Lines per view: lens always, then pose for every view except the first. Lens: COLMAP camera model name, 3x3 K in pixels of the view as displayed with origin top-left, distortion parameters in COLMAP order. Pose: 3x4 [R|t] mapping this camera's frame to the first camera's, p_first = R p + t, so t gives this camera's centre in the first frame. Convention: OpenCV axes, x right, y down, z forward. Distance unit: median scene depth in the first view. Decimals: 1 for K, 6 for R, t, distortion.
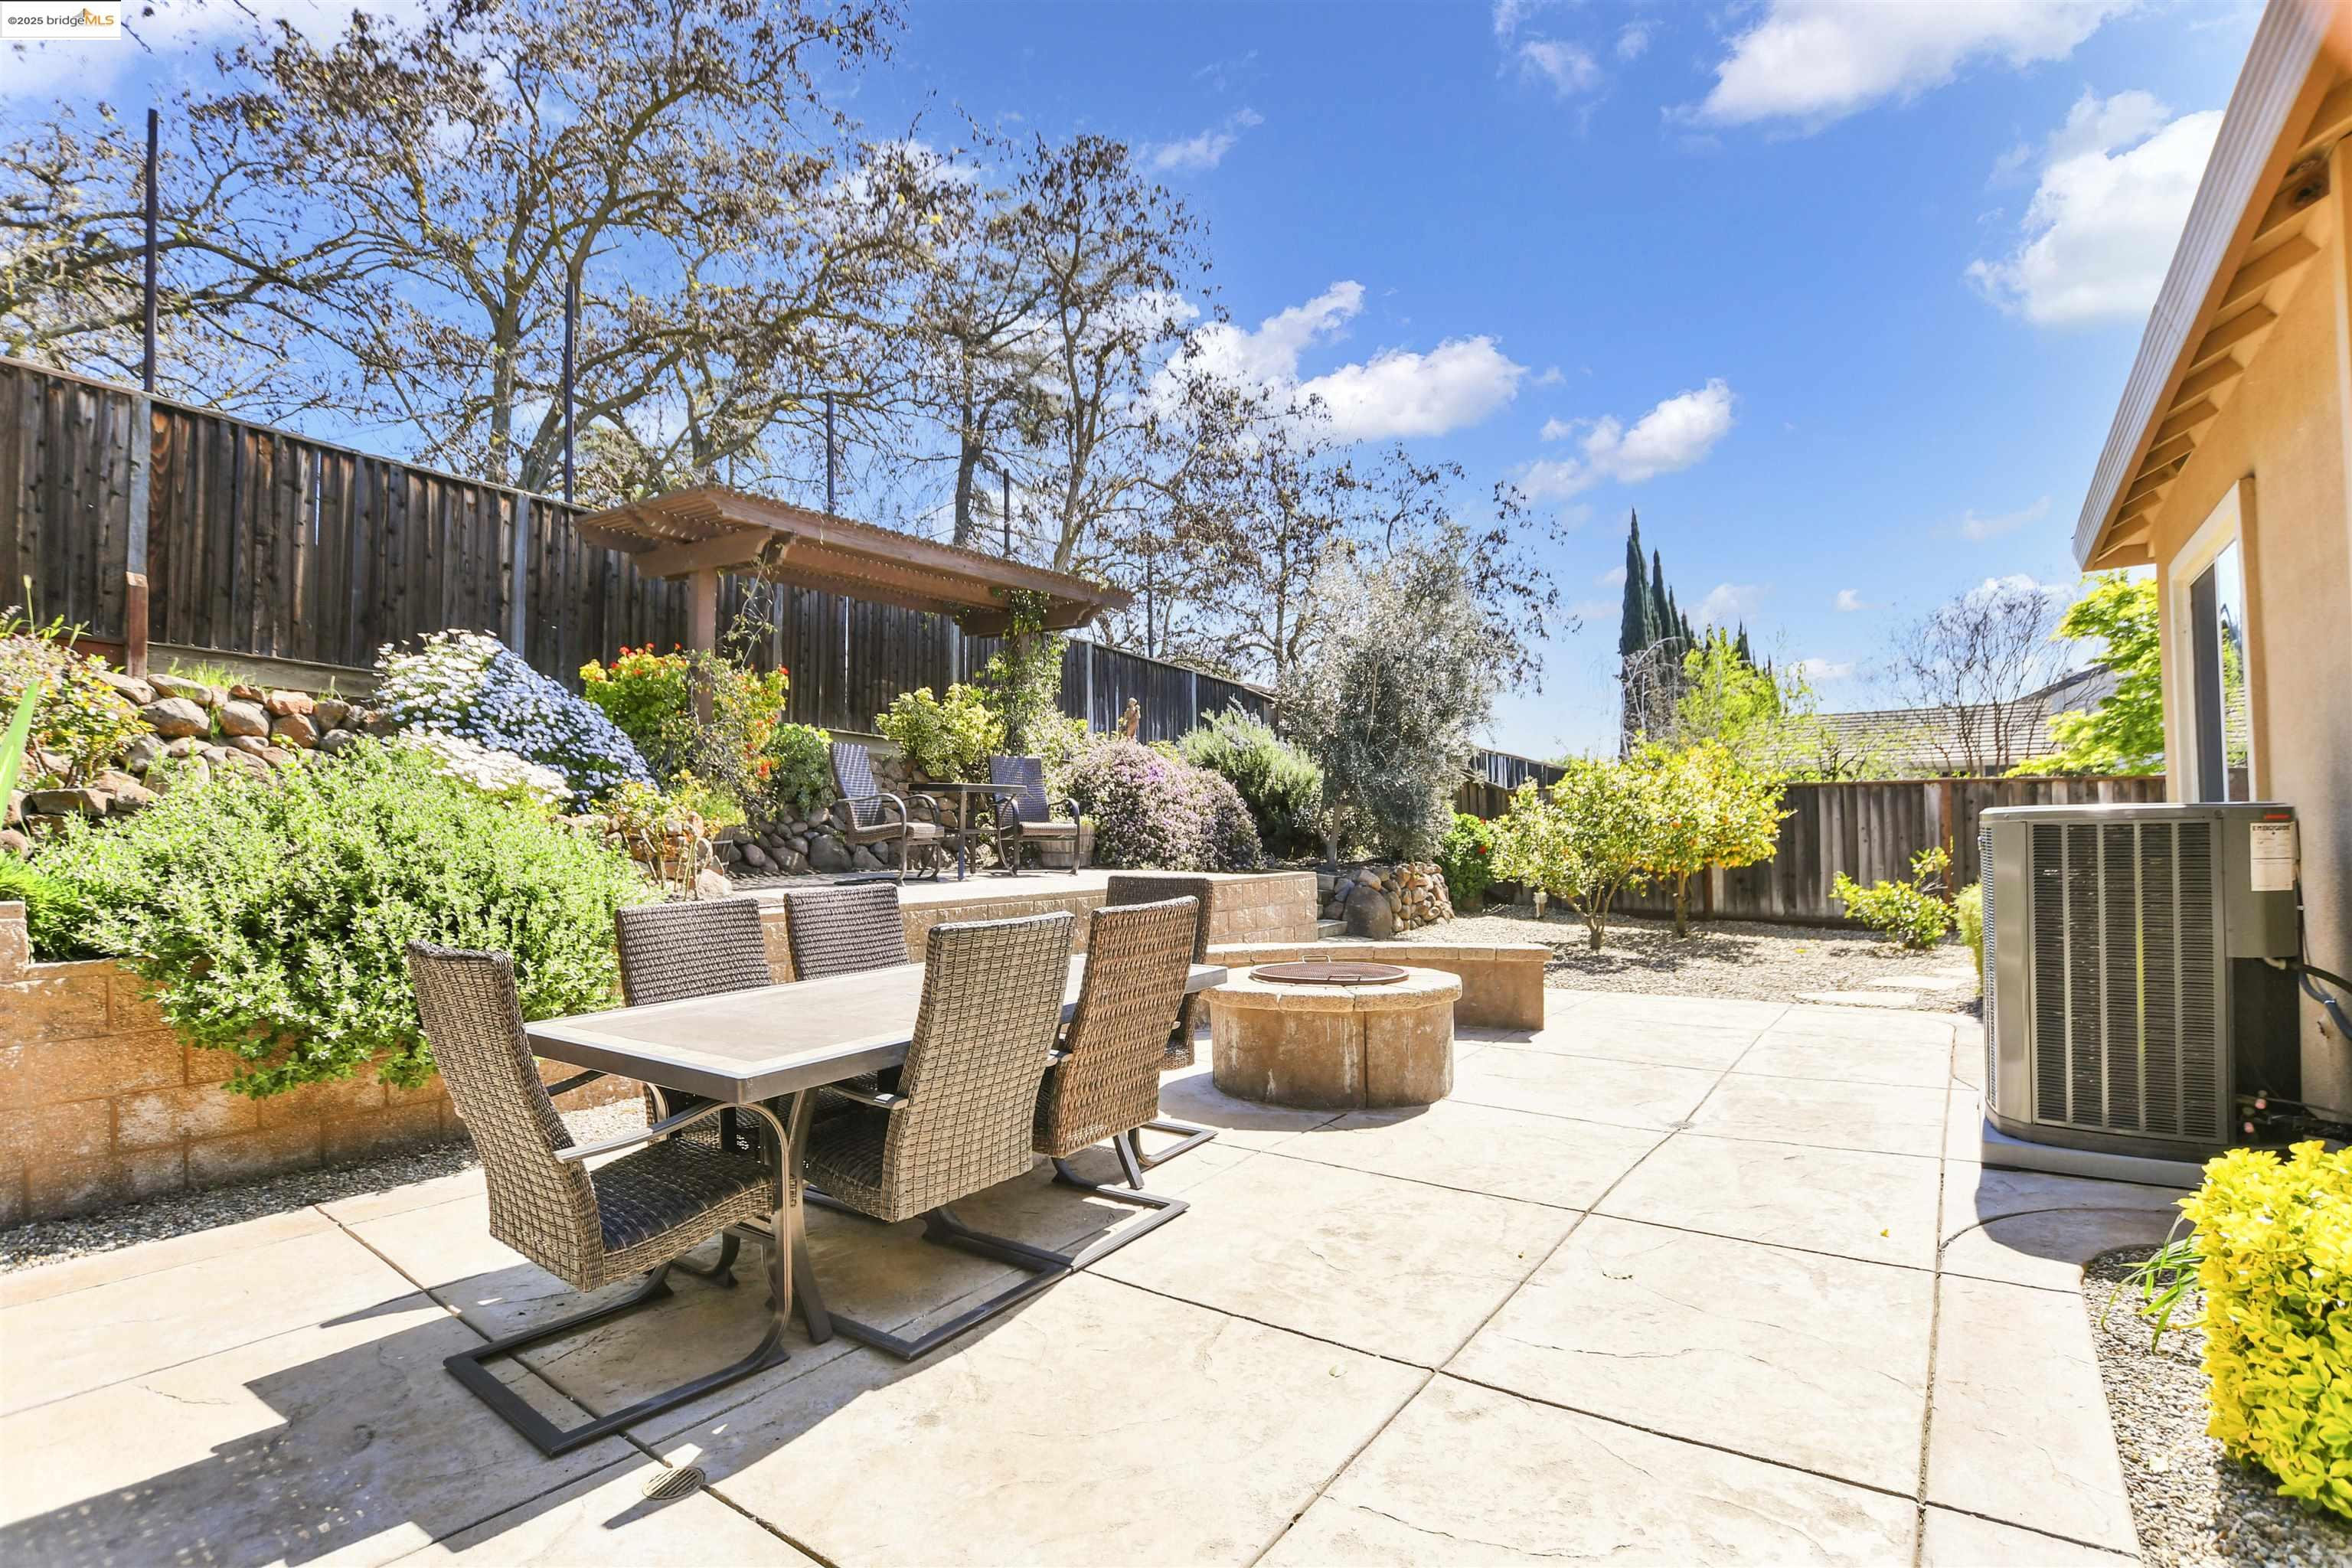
lens RADIAL K [[1097.3, 0, 1178.3], [0, 1097.3, 824.0], [0, 0, 1]] dist [-0.032770, -0.000080]
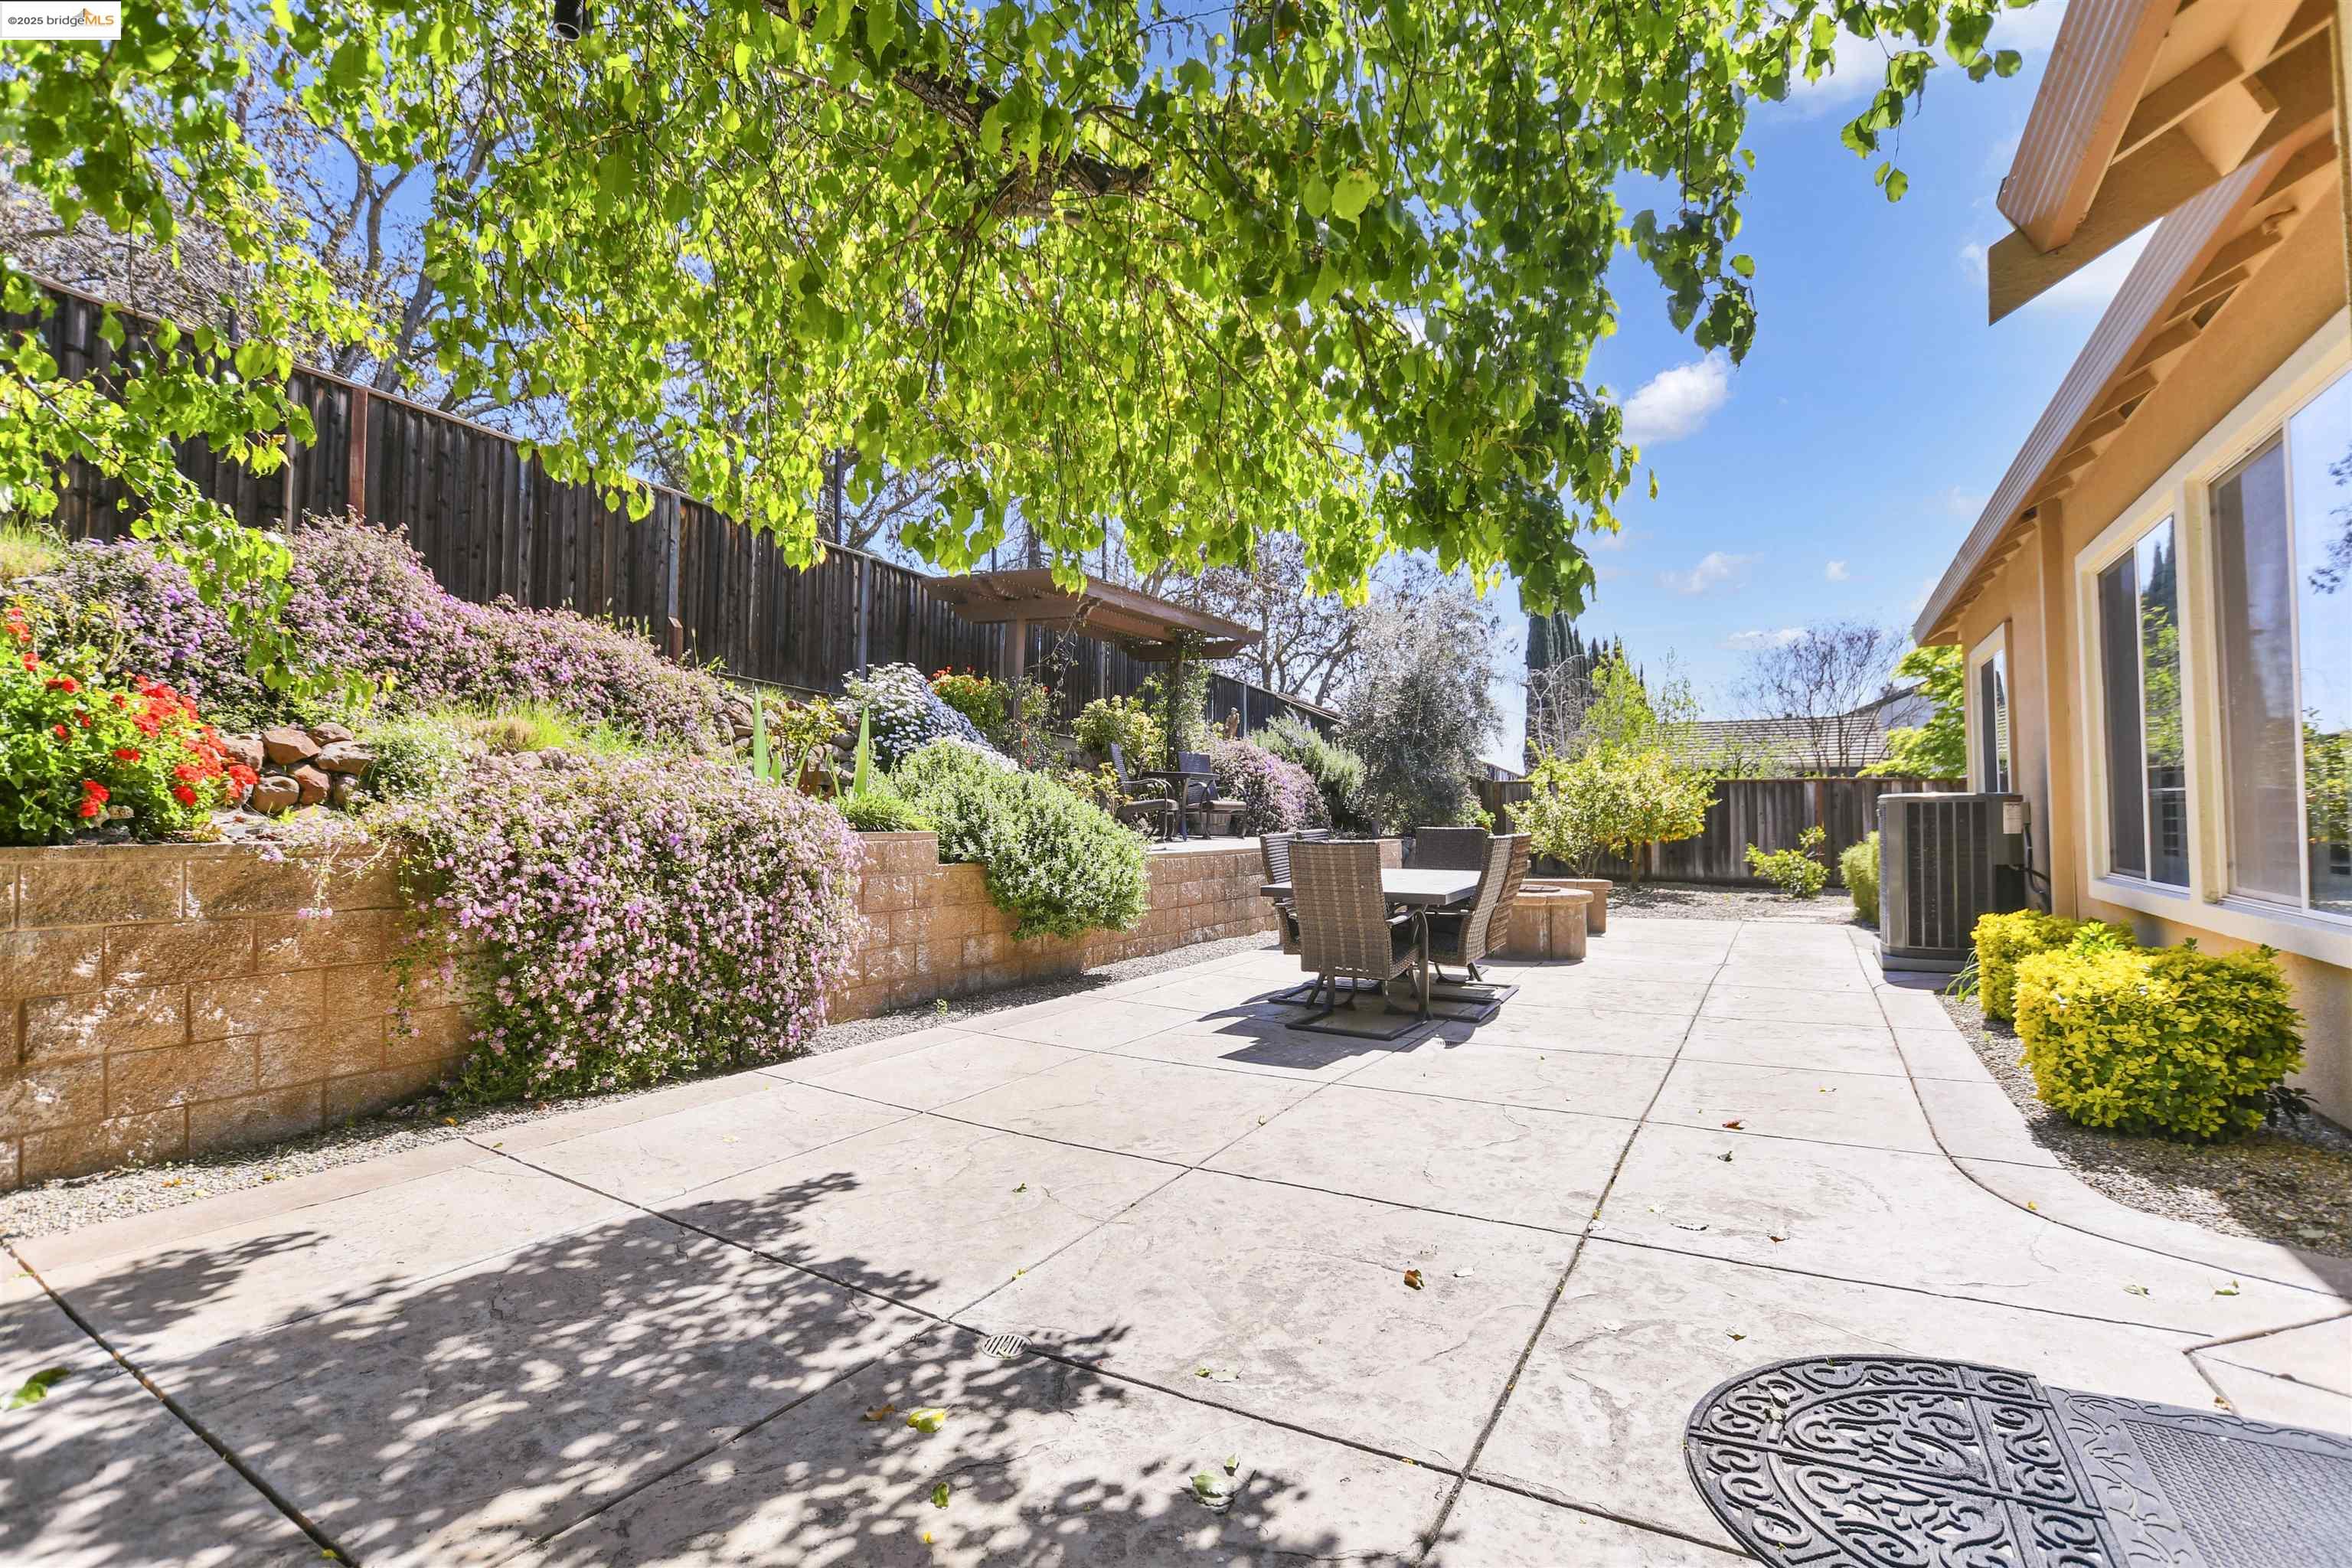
lens RADIAL K [[1091.8, 0, 1154.7], [0, 1091.8, 789.7], [0, 0, 1]] dist [-0.033096, 0.004764]
pose [[0.995239, 0.012520, 0.096655, -0.301125], [-0.010518, 0.999720, -0.021187, 0.012617], [-0.096893, 0.020070, 0.995092, -0.328700]]
